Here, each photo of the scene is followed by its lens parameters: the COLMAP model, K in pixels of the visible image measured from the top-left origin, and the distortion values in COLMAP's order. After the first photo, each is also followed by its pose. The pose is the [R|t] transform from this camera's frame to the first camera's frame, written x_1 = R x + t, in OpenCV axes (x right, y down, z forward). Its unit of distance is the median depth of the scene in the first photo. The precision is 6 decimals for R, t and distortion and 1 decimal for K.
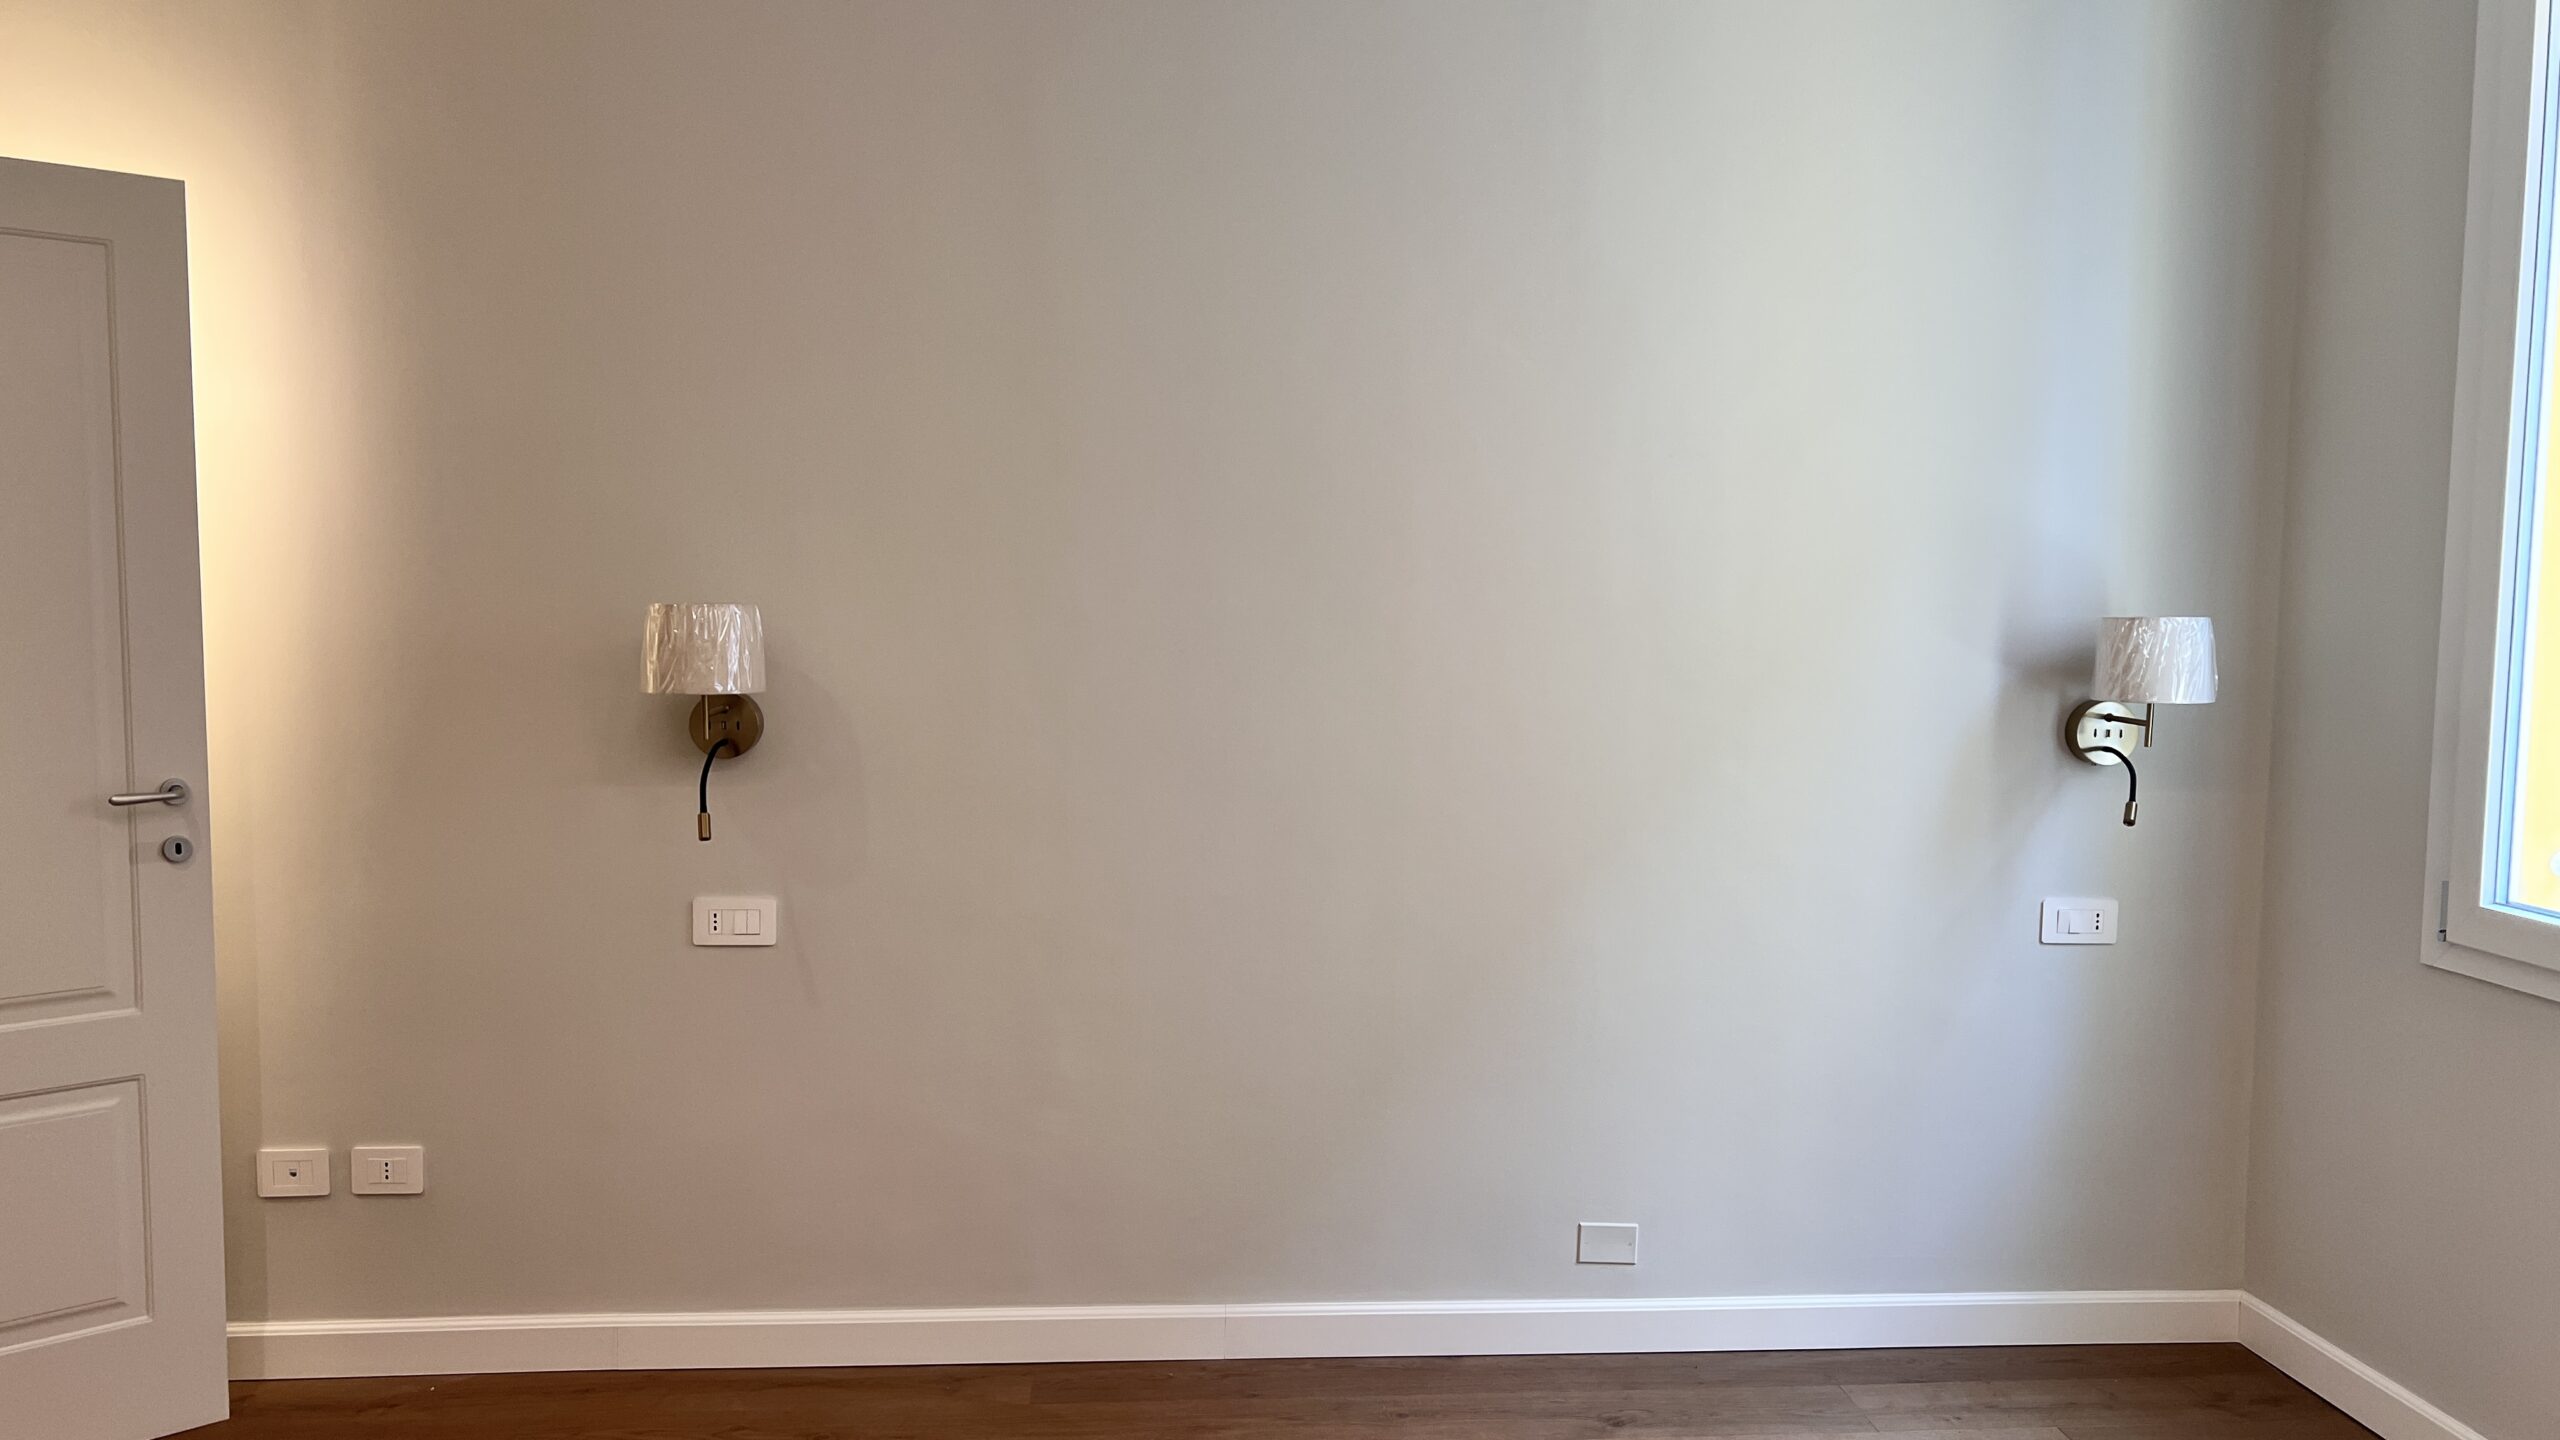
lens RADIAL K [[1899.6, 0, 1279.1], [0, 1899.6, 731.7], [0, 0, 1]] dist [0.045101, -0.051633]
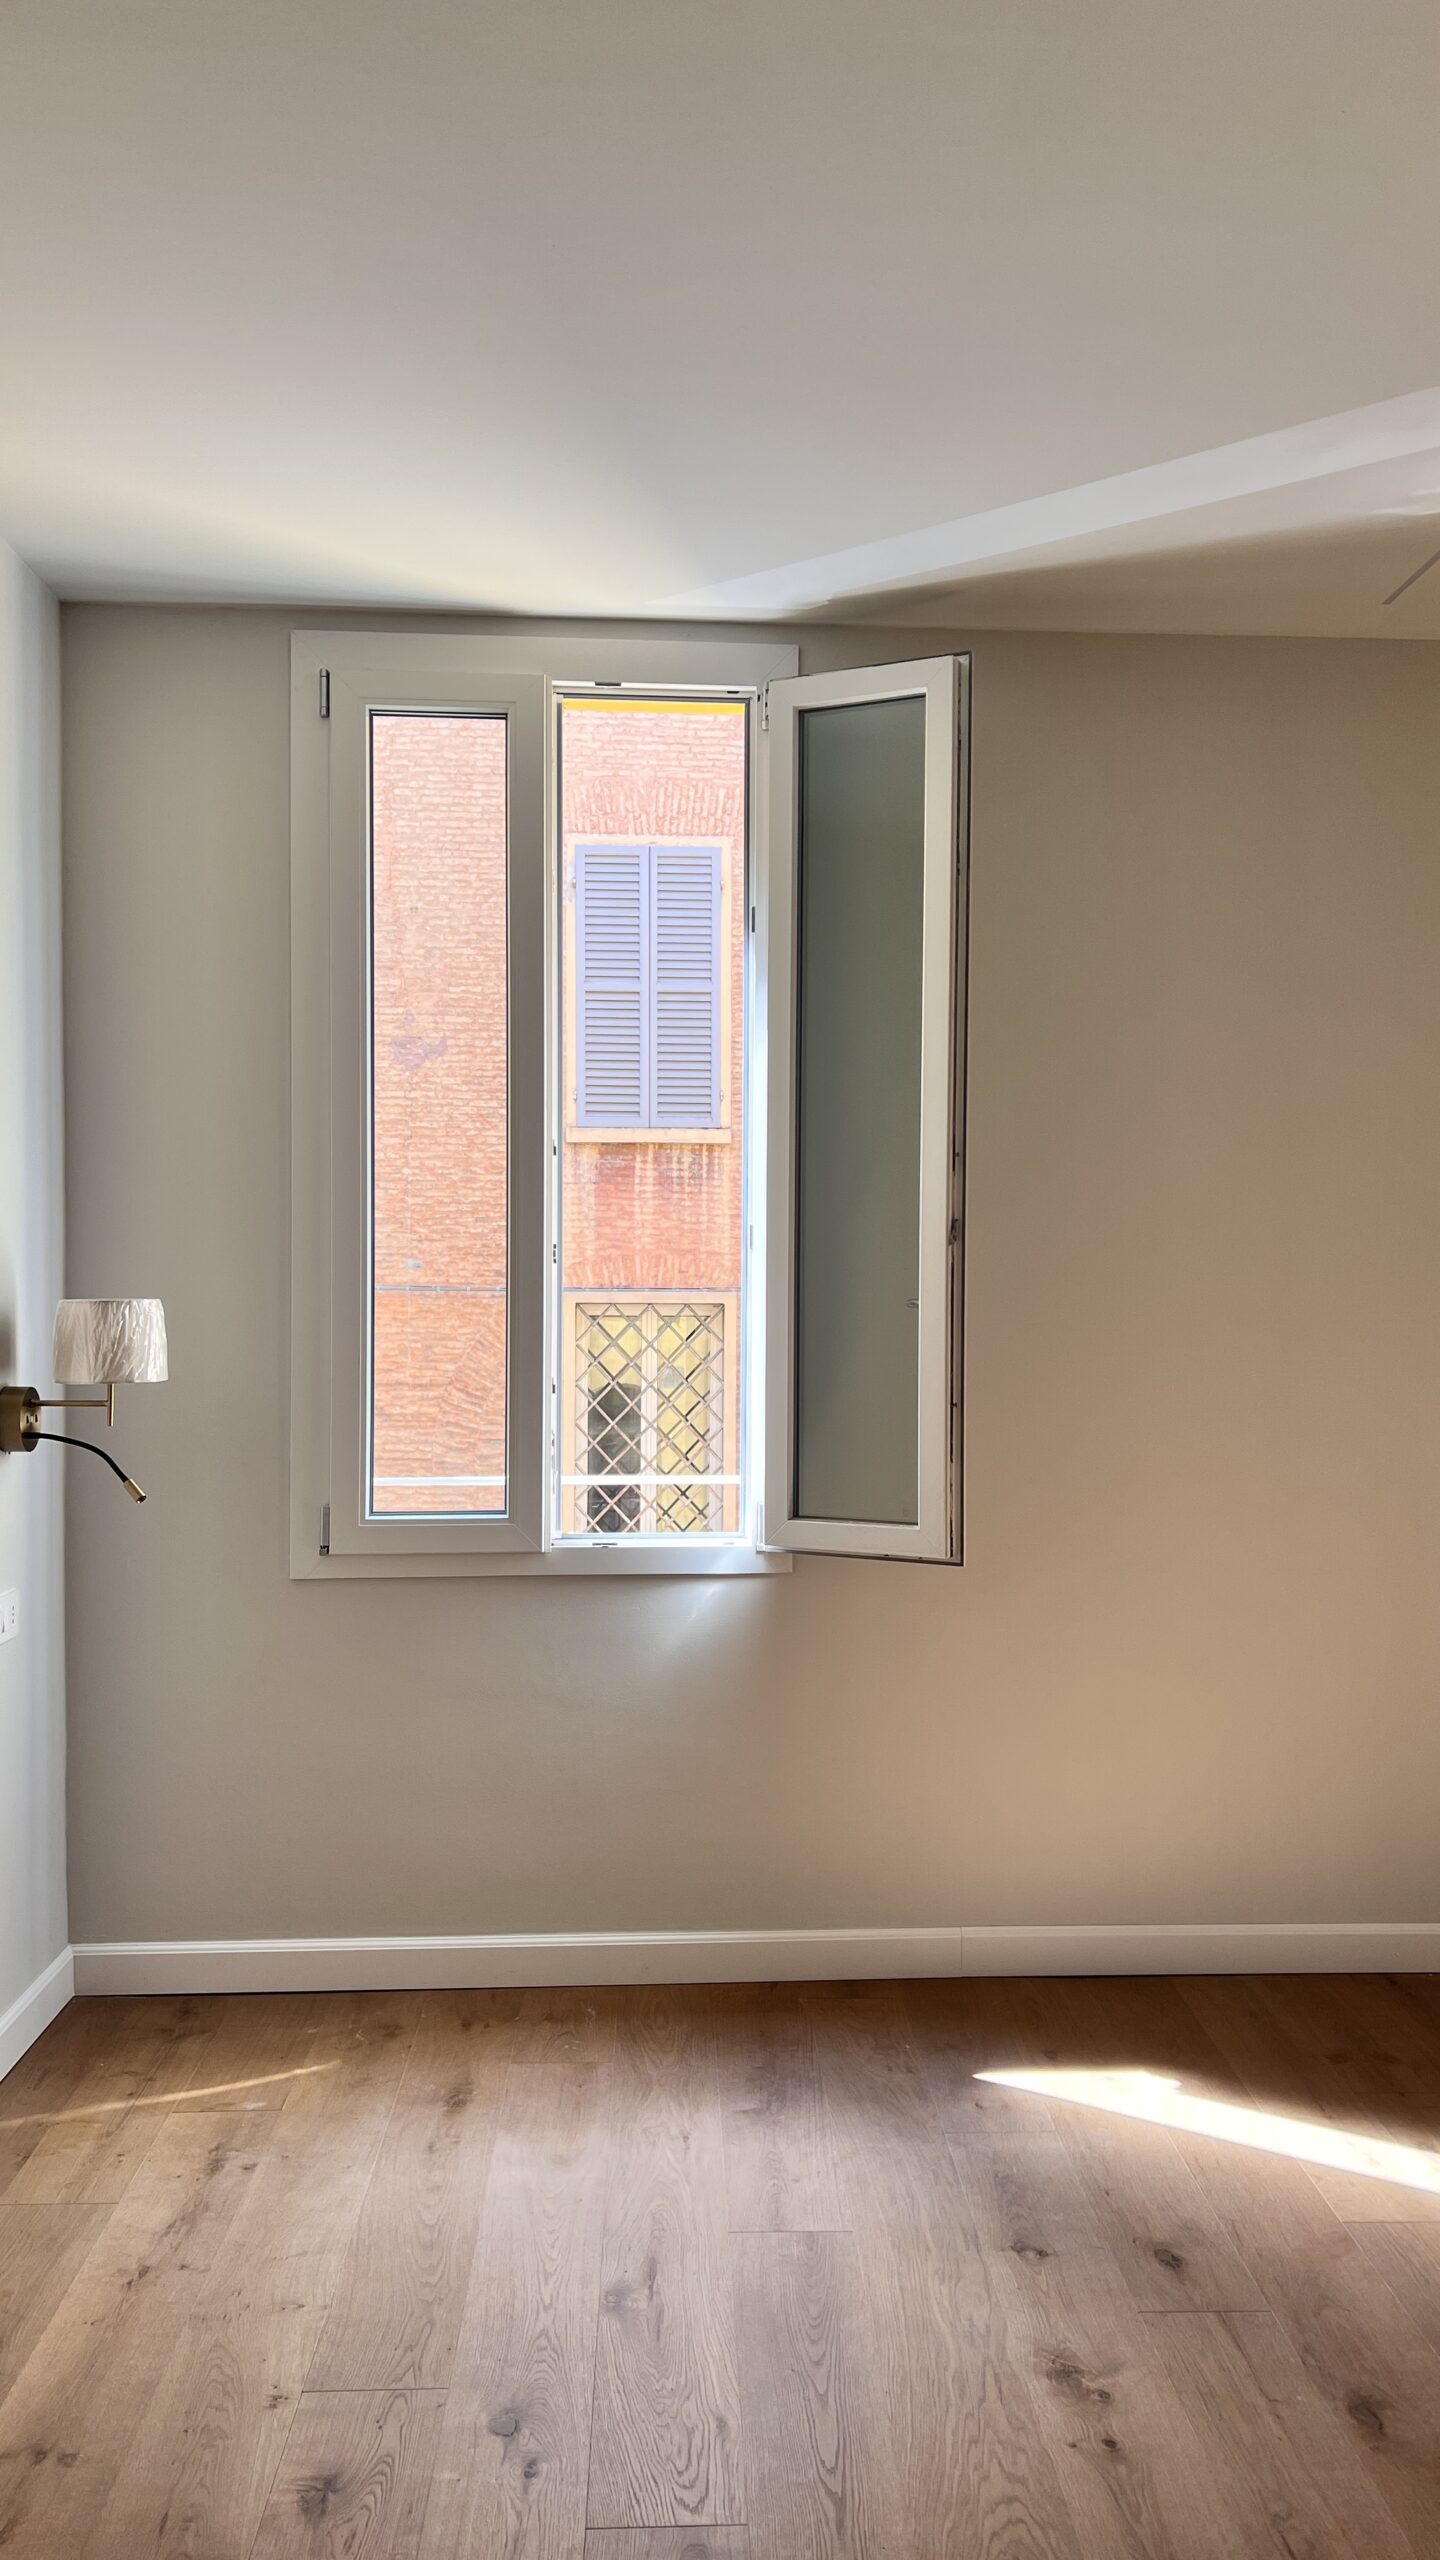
lens RADIAL K [[1899.6, 0, 713.6], [0, 1899.6, 1283.2], [0, 0, 1]] dist [0.045101, -0.051633]
pose [[0.057088, -0.017488, 0.998216, -0.553277], [0.080320, 0.996686, 0.012868, -0.056303], [-0.995133, 0.079442, 0.058303, 0.611444]]
